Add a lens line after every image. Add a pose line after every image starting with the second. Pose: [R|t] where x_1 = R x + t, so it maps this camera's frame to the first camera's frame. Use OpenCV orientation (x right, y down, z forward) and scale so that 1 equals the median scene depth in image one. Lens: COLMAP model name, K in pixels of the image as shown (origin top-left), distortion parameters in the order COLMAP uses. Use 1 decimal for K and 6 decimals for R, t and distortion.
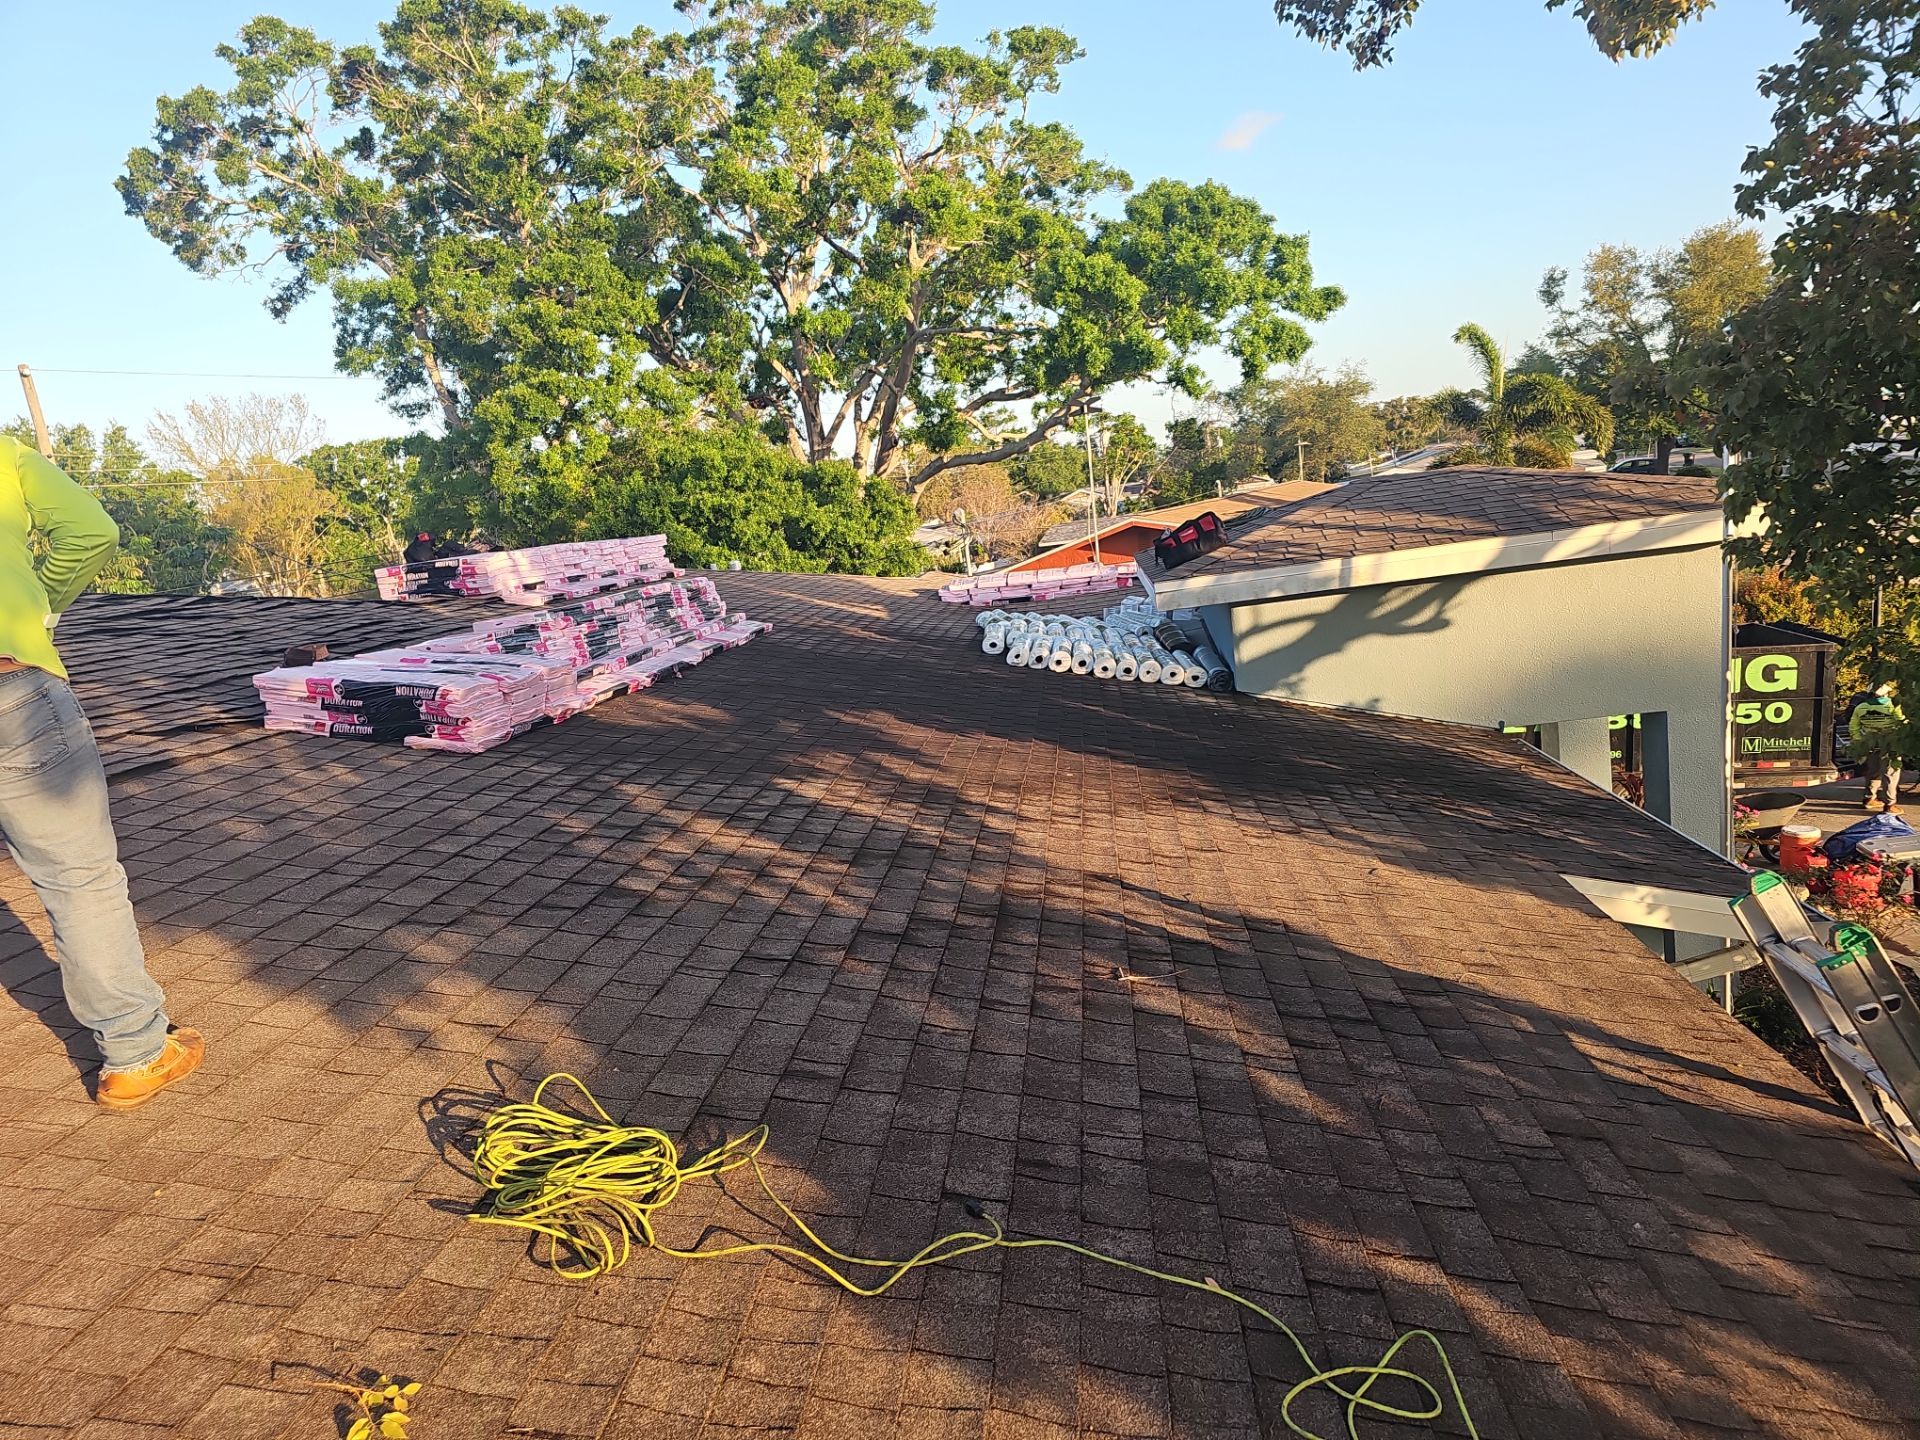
lens RADIAL K [[1242.8, 0, 907.1], [0, 1242.8, 720.3], [0, 0, 1]] dist [0.048287, -0.035271]
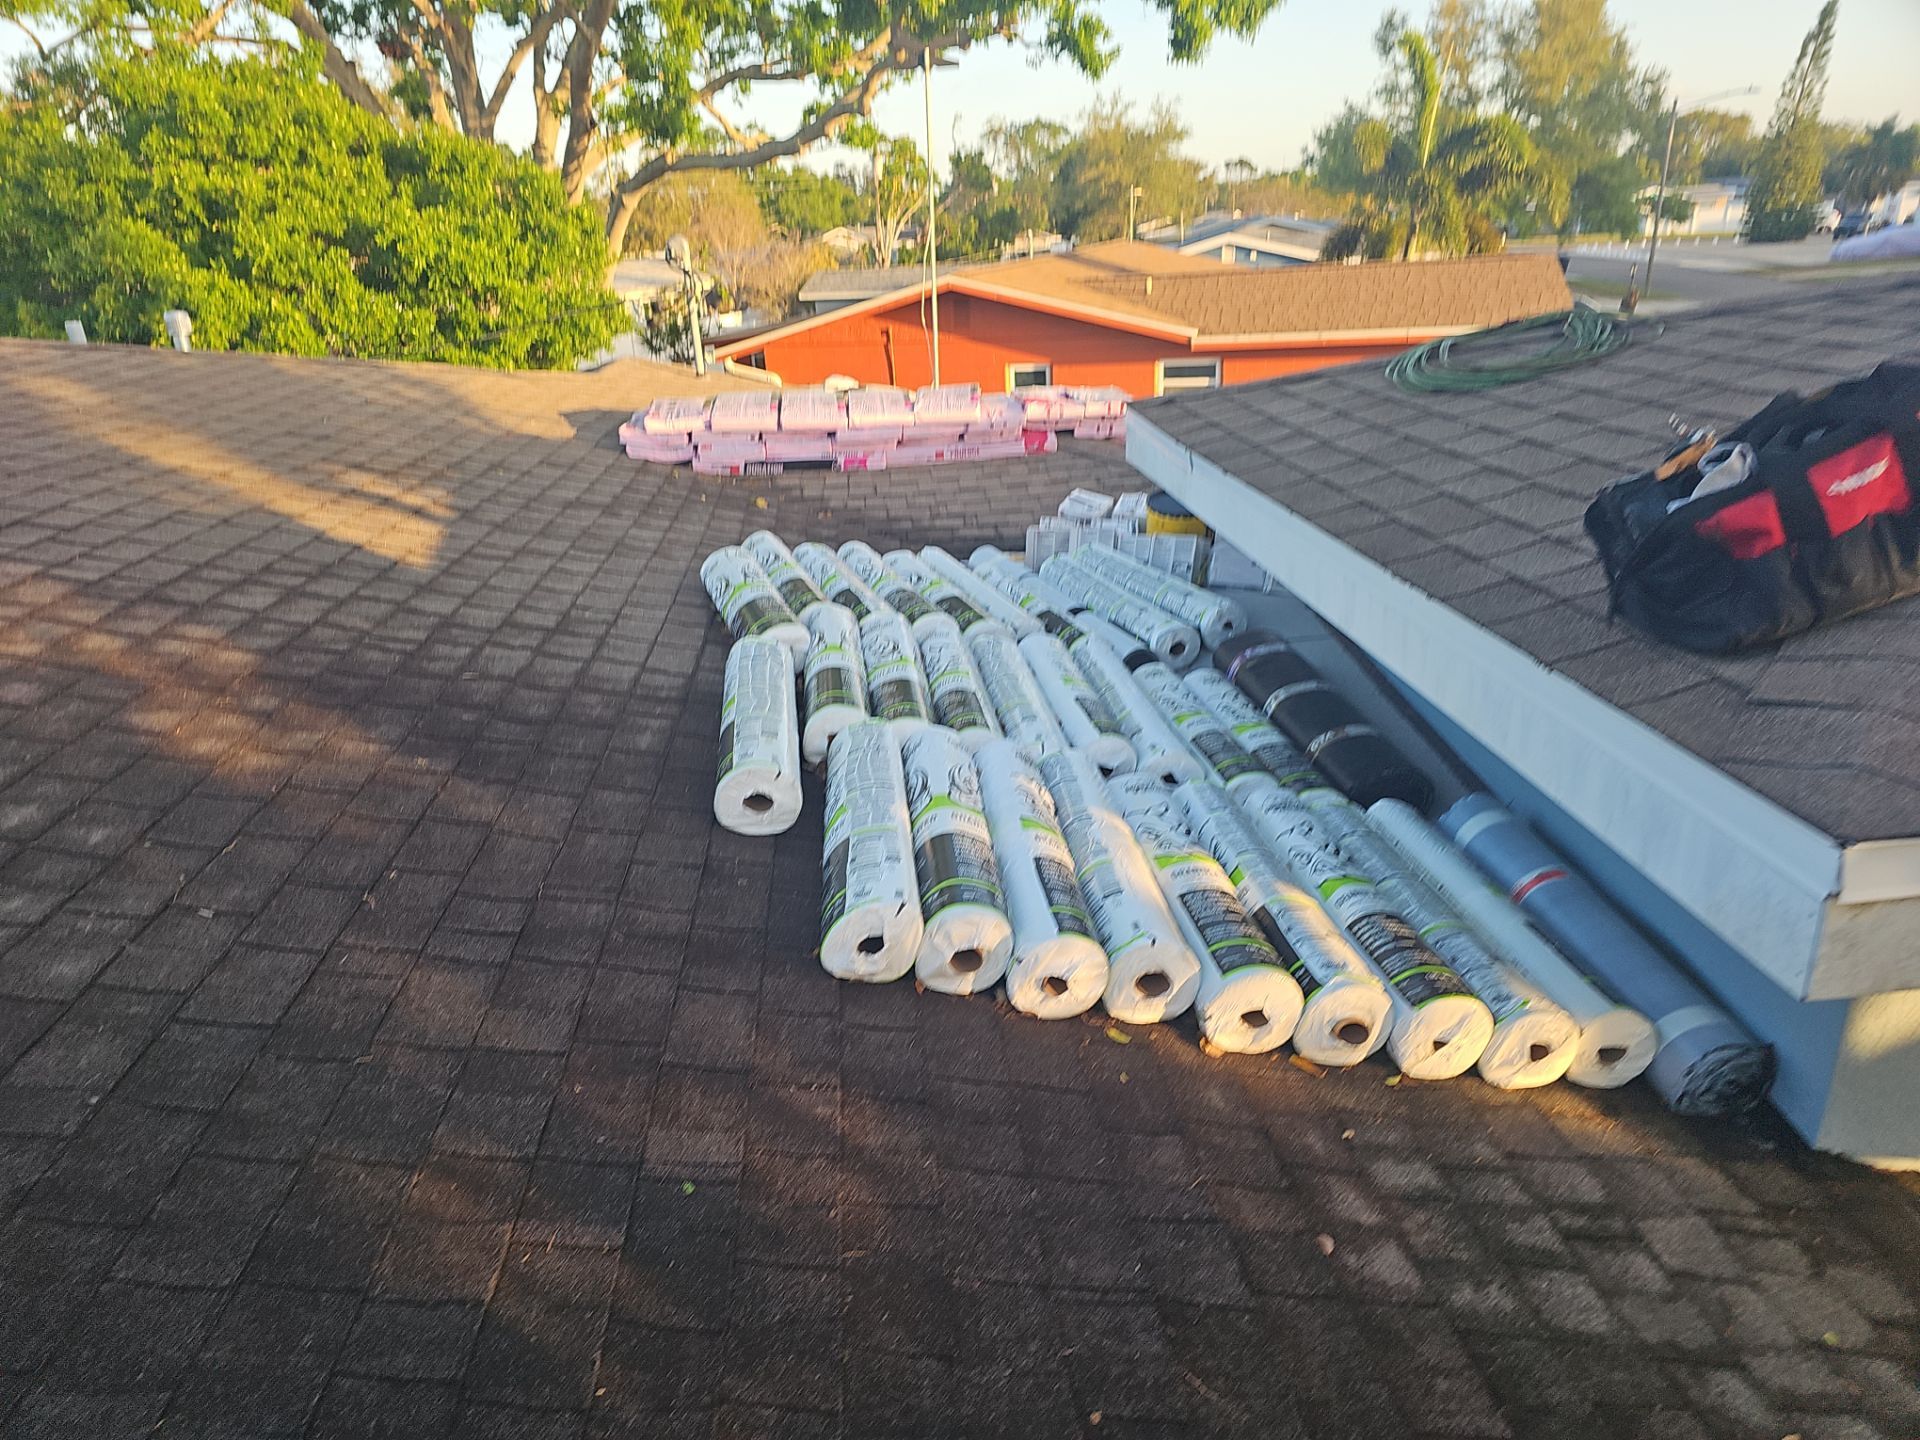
lens RADIAL K [[1258.0, 0, 960.0], [0, 1258.0, 720.0], [0, 0, 1]] dist [0.043017, -0.046848]
pose [[0.970456, -0.005064, 0.241223, 0.019789], [-0.039970, 0.982592, 0.181428, -0.052922], [-0.237943, -0.185710, 0.953360, 0.313560]]
